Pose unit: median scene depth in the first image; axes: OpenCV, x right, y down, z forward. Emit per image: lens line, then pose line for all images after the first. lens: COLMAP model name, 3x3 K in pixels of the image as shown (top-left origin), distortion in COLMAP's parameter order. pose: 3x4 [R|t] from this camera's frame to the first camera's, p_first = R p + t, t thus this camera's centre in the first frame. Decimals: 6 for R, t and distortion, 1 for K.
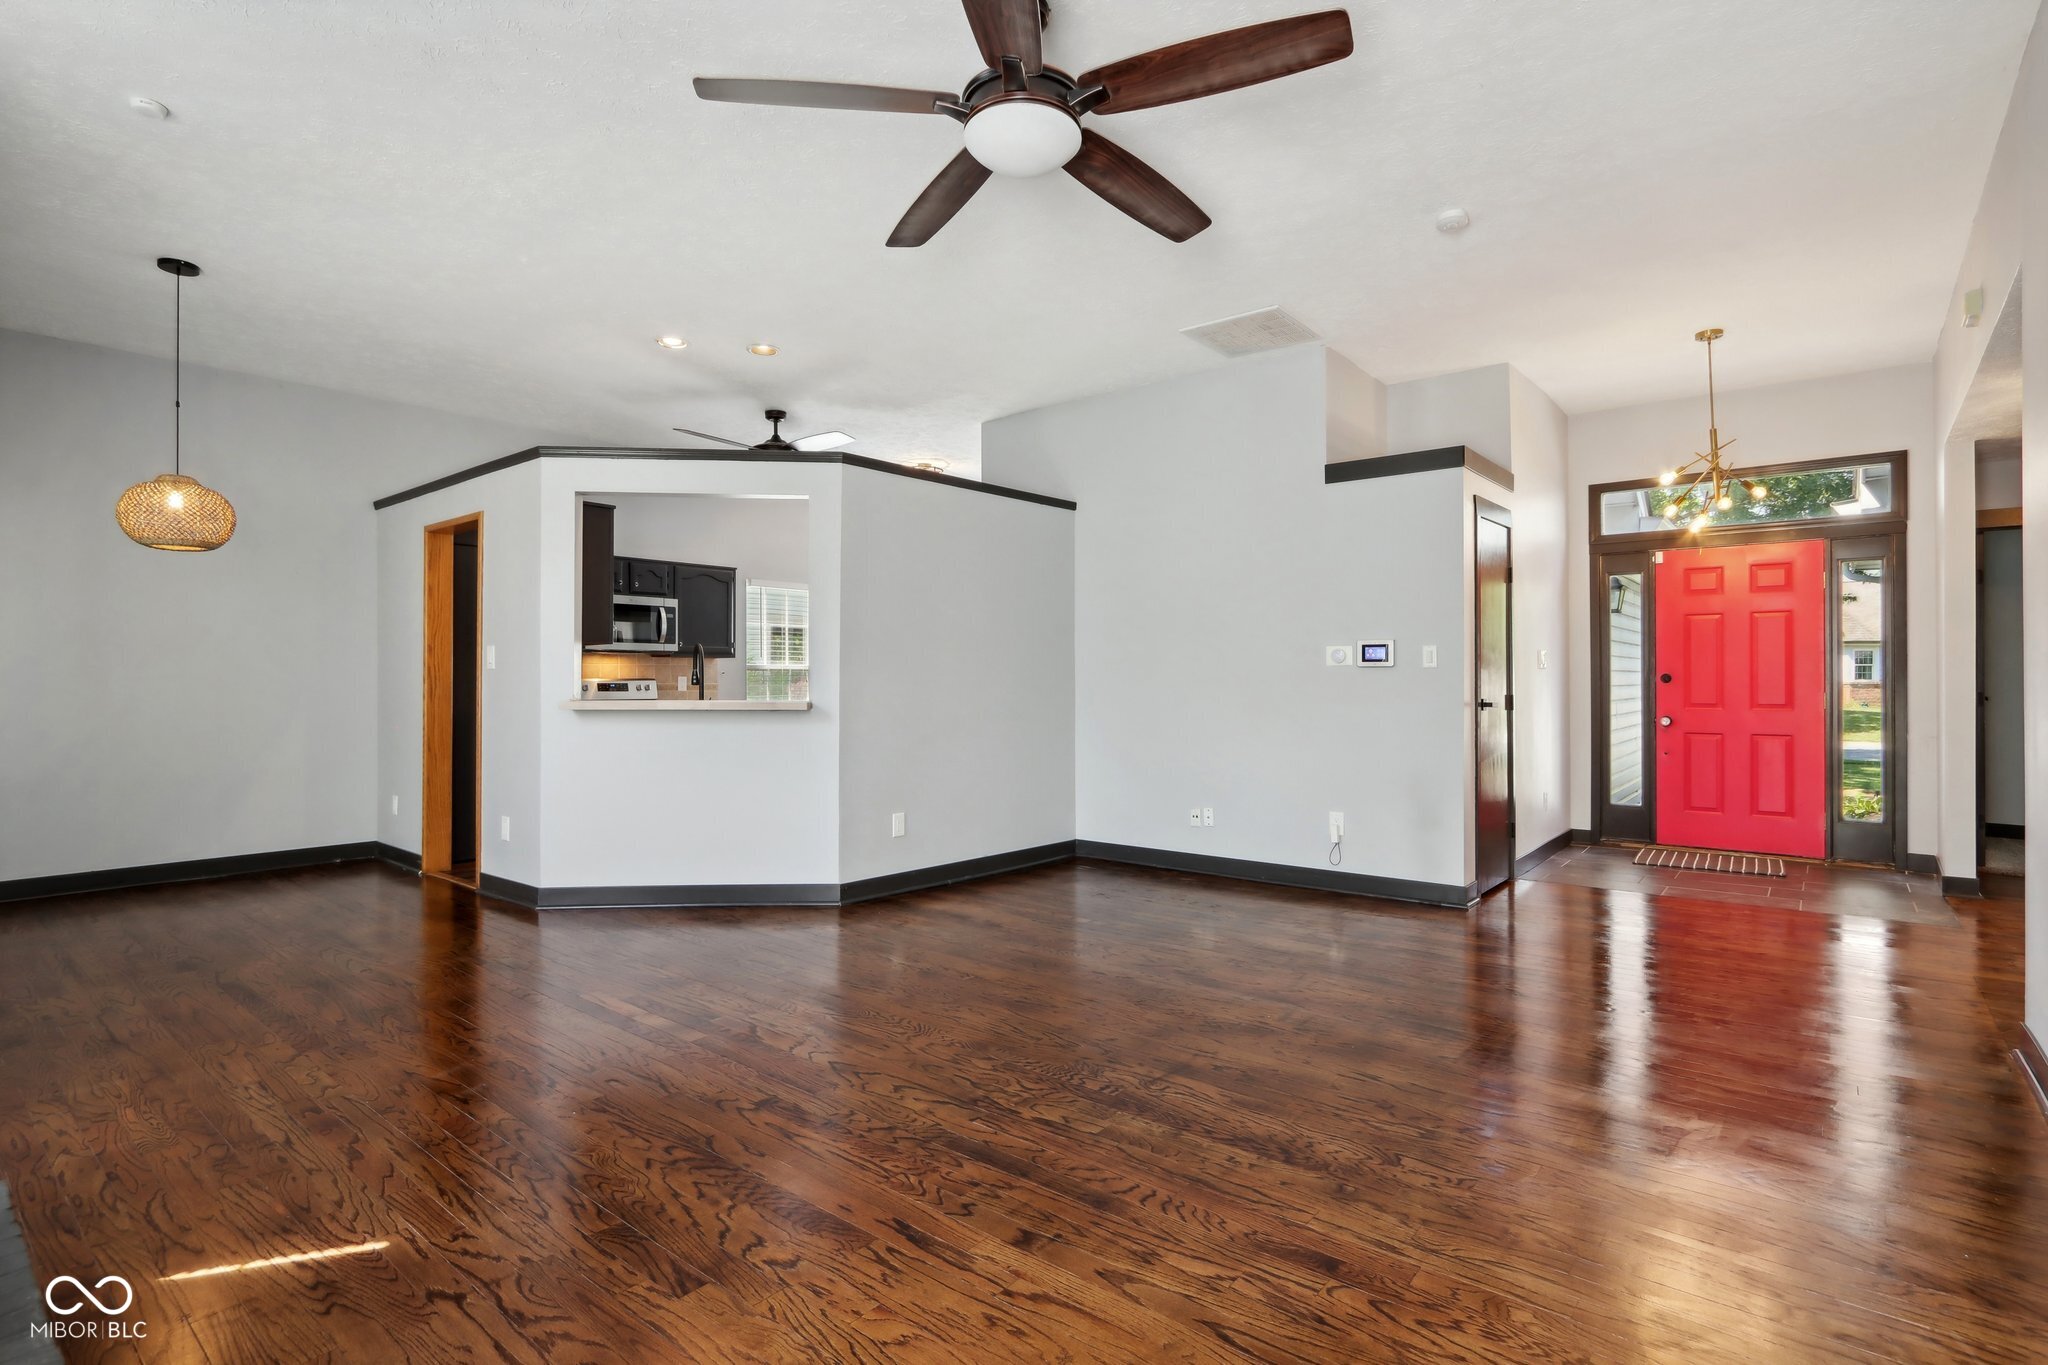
lens RADIAL K [[951.0, 0, 994.8], [0, 951.0, 701.4], [0, 0, 1]] dist [-0.014504, 0.003376]
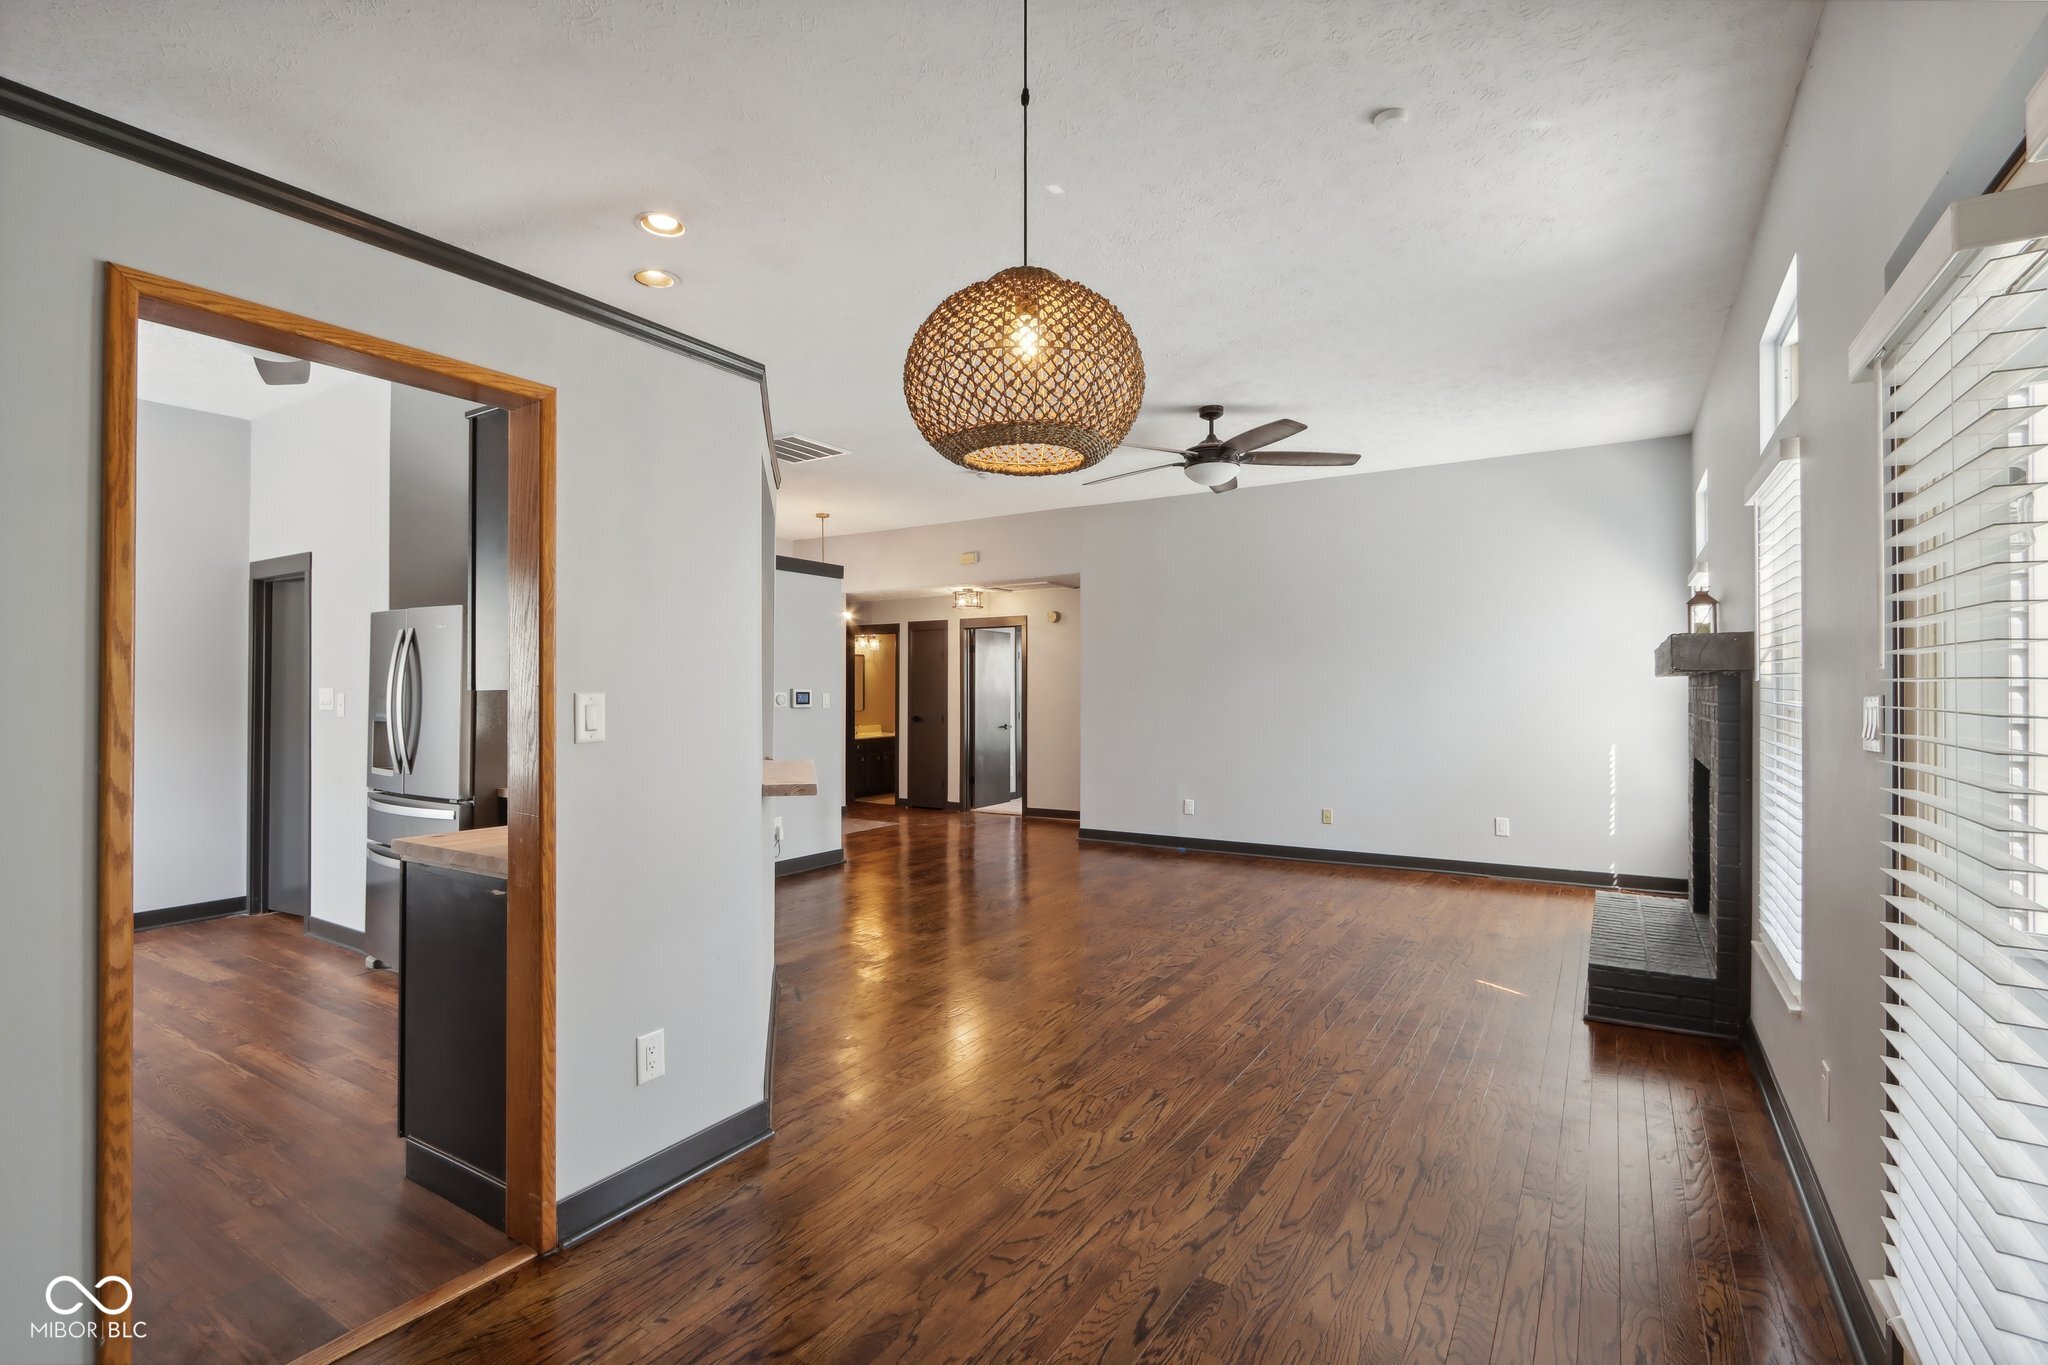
lens RADIAL K [[951.0, 0, 1019.9], [0, 951.0, 692.1], [0, 0, 1]] dist [-0.014504, 0.003376]
pose [[-0.129723, 0.003879, 0.991543, -2.069474], [0.020678, 0.999785, -0.001206, -0.101633], [-0.991335, 0.020346, -0.129775, 1.737445]]
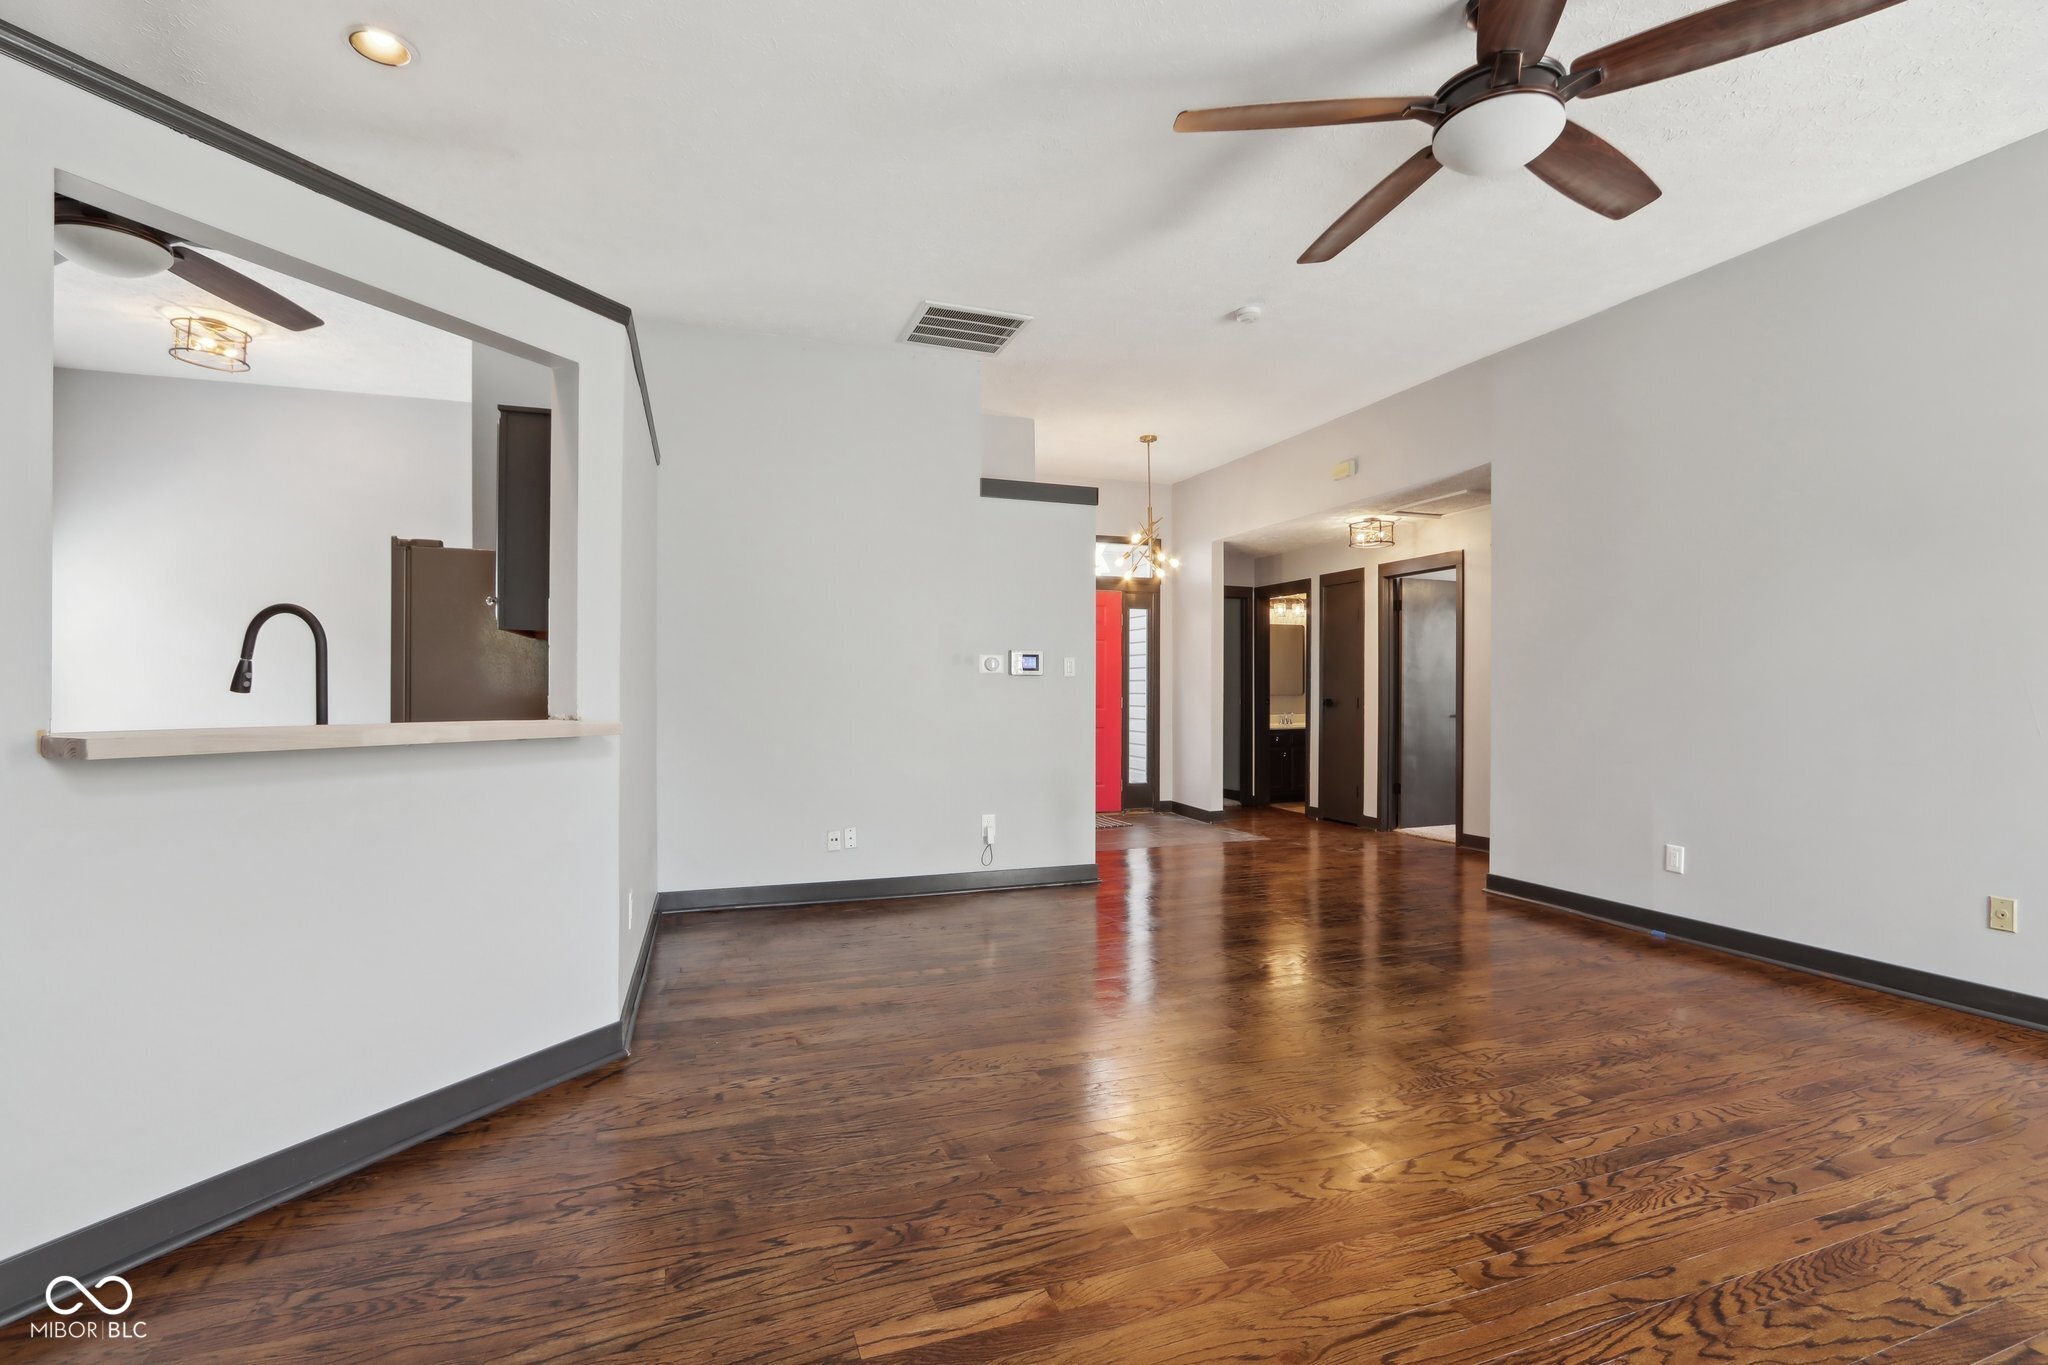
lens RADIAL K [[951.0, 0, 1007.0], [0, 951.0, 696.8], [0, 0, 1]] dist [-0.014504, 0.003376]
pose [[0.505325, 0.000397, 0.862929, -1.086971], [0.013641, 0.999871, -0.008448, -0.005243], [-0.862821, 0.016040, 0.505254, 0.959833]]
